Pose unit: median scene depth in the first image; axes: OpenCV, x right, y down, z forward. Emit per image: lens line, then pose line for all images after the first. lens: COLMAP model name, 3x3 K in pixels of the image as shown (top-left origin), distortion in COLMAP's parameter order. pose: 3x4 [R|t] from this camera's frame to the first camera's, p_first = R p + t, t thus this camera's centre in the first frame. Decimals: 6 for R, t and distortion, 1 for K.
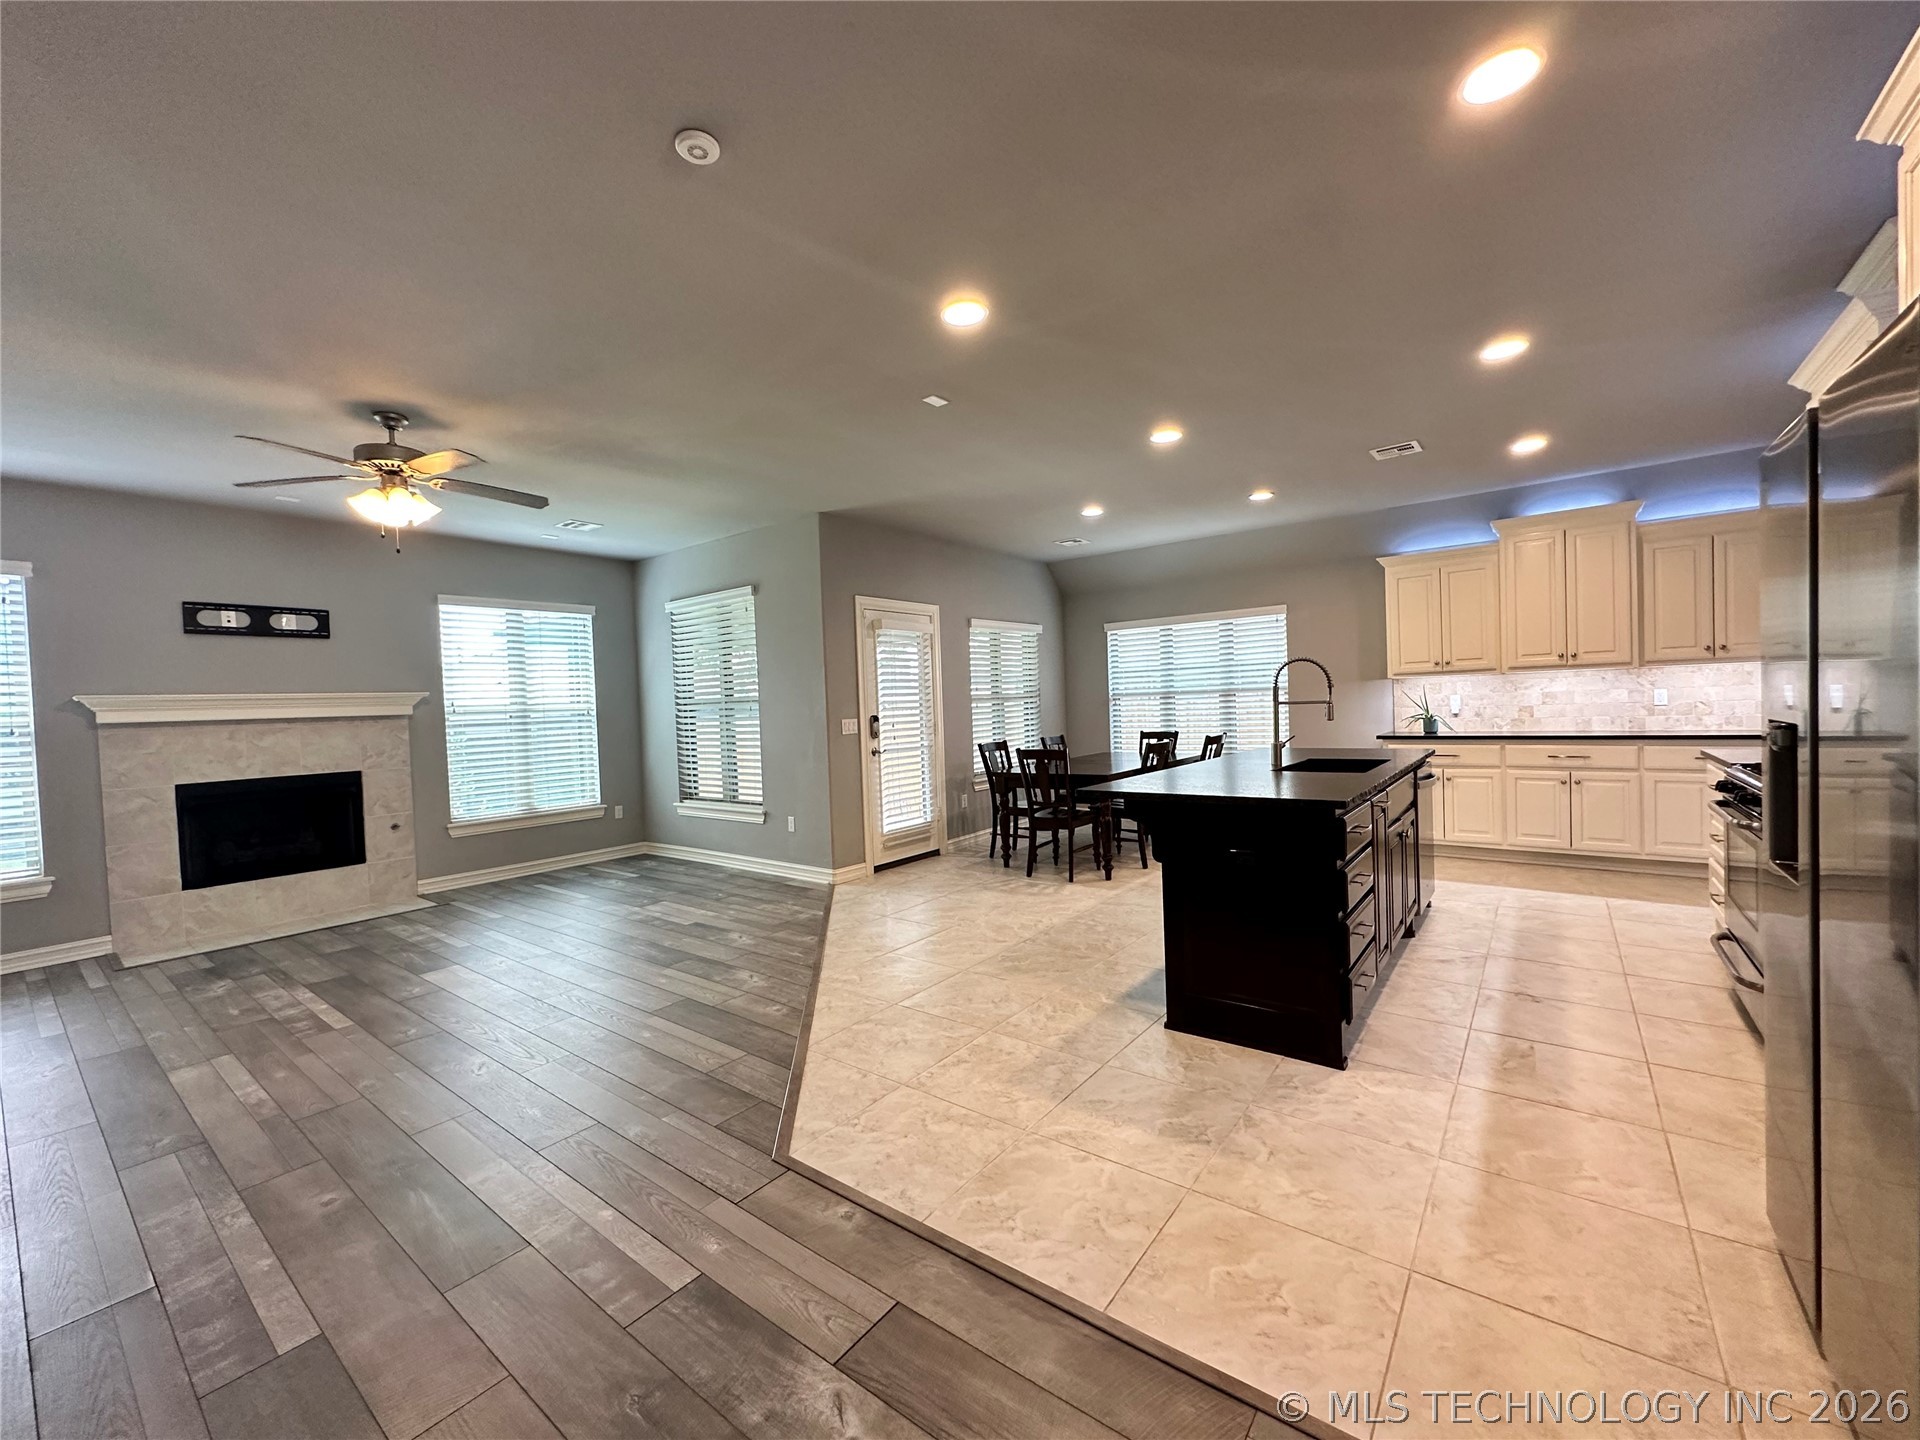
lens RADIAL K [[767.6, 0, 965.4], [0, 767.6, 726.1], [0, 0, 1]] dist [-0.001936, 0.000018]
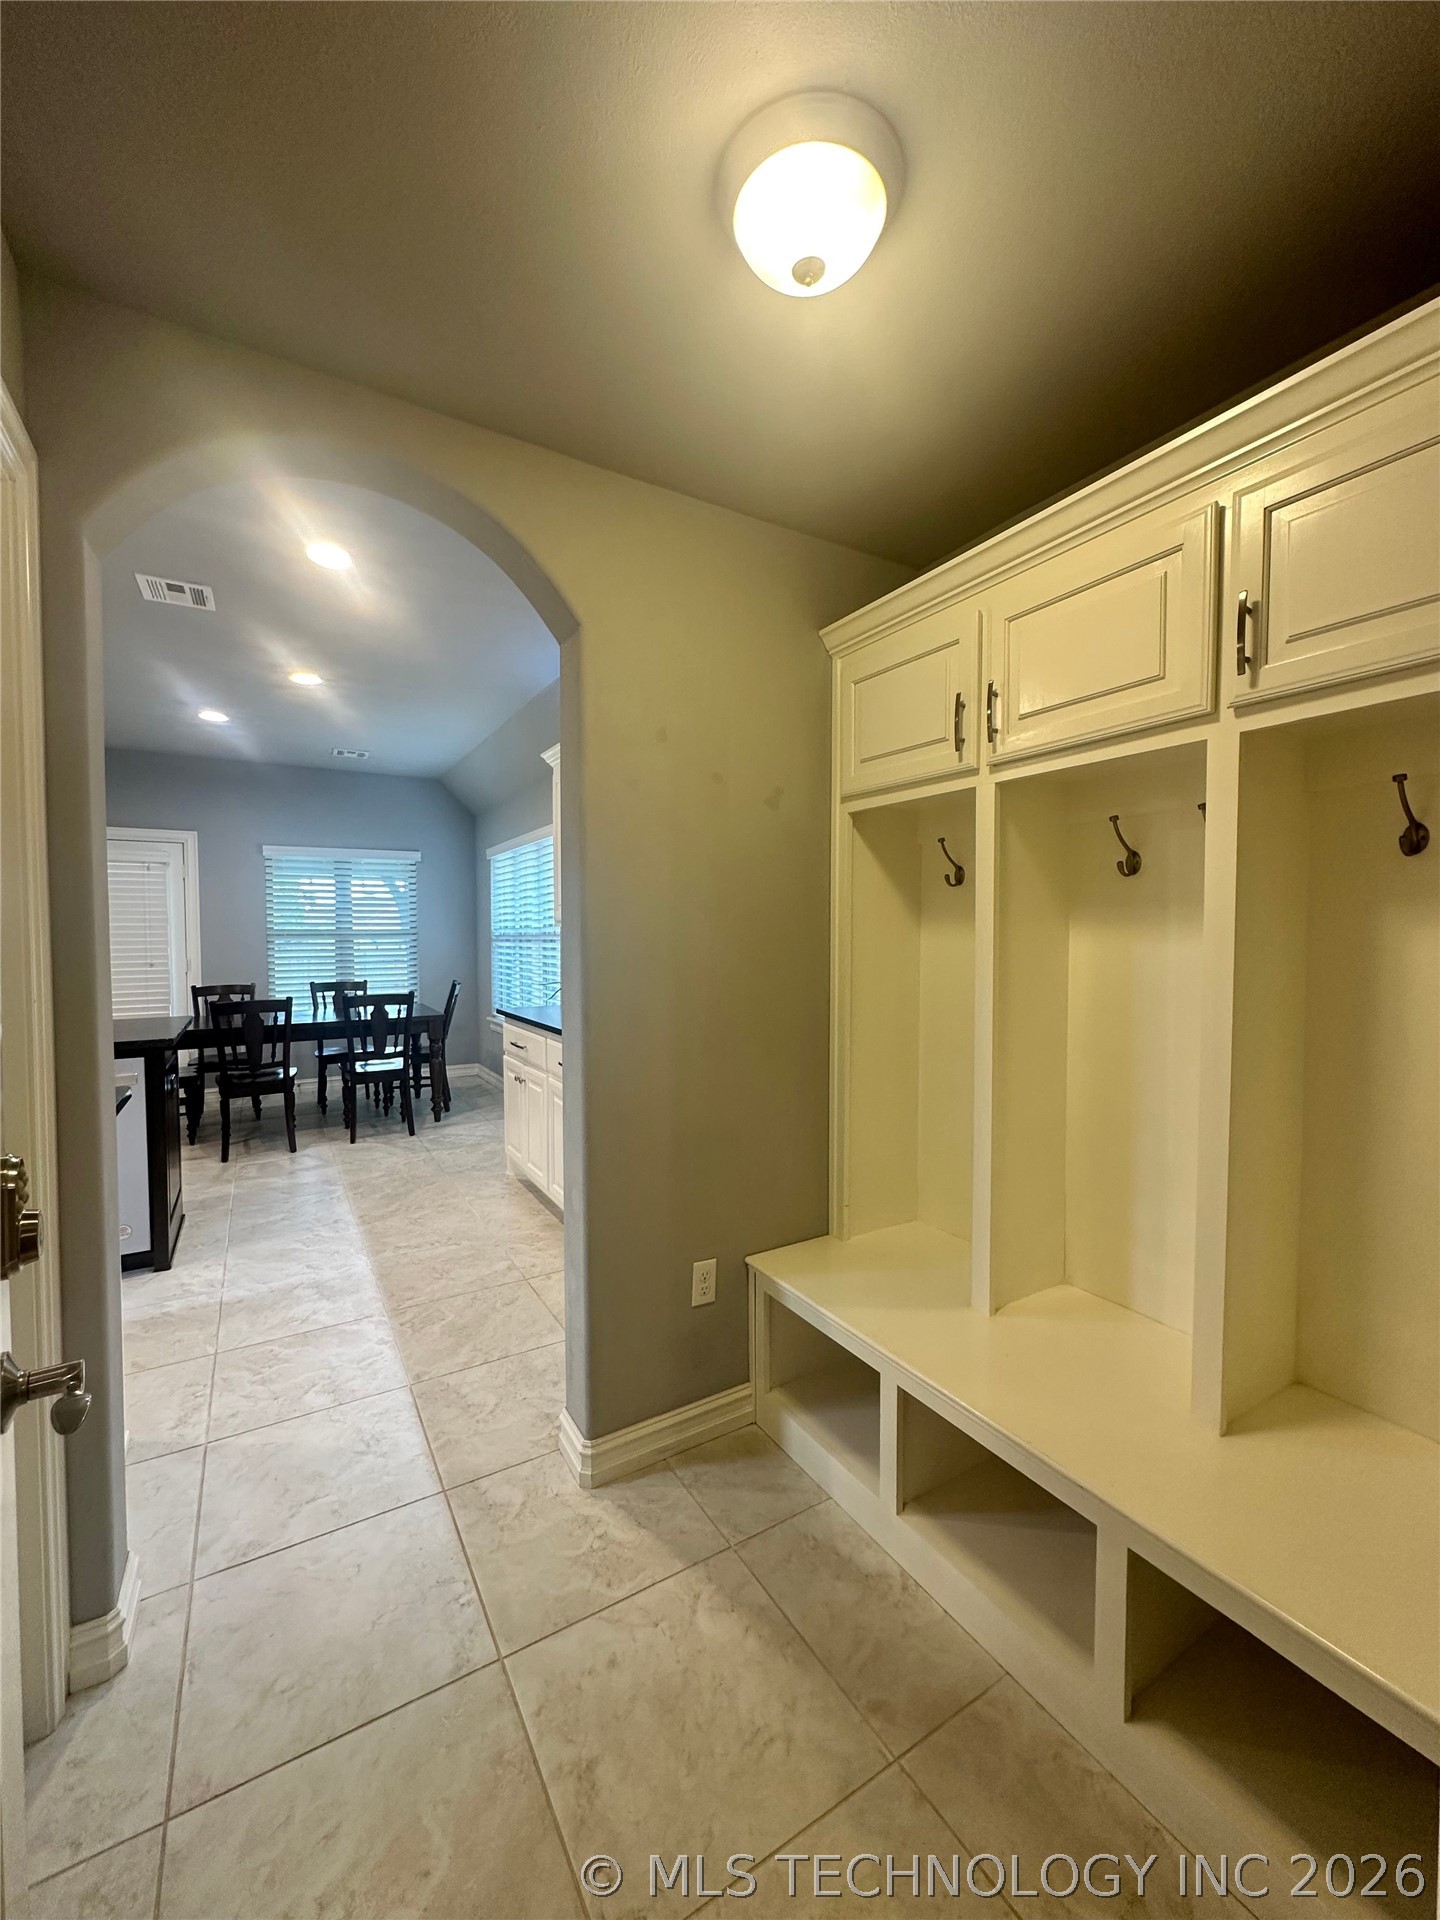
lens RADIAL K [[762.8, 0, 720.0], [0, 762.8, 960.0], [0, 0, 1]] dist [-0.000007, 0.000271]
pose [[0.928778, 0.047221, -0.367617, 1.490246], [-0.042413, 0.998876, 0.021151, -0.083662], [0.368203, -0.004053, 0.929737, 0.637896]]
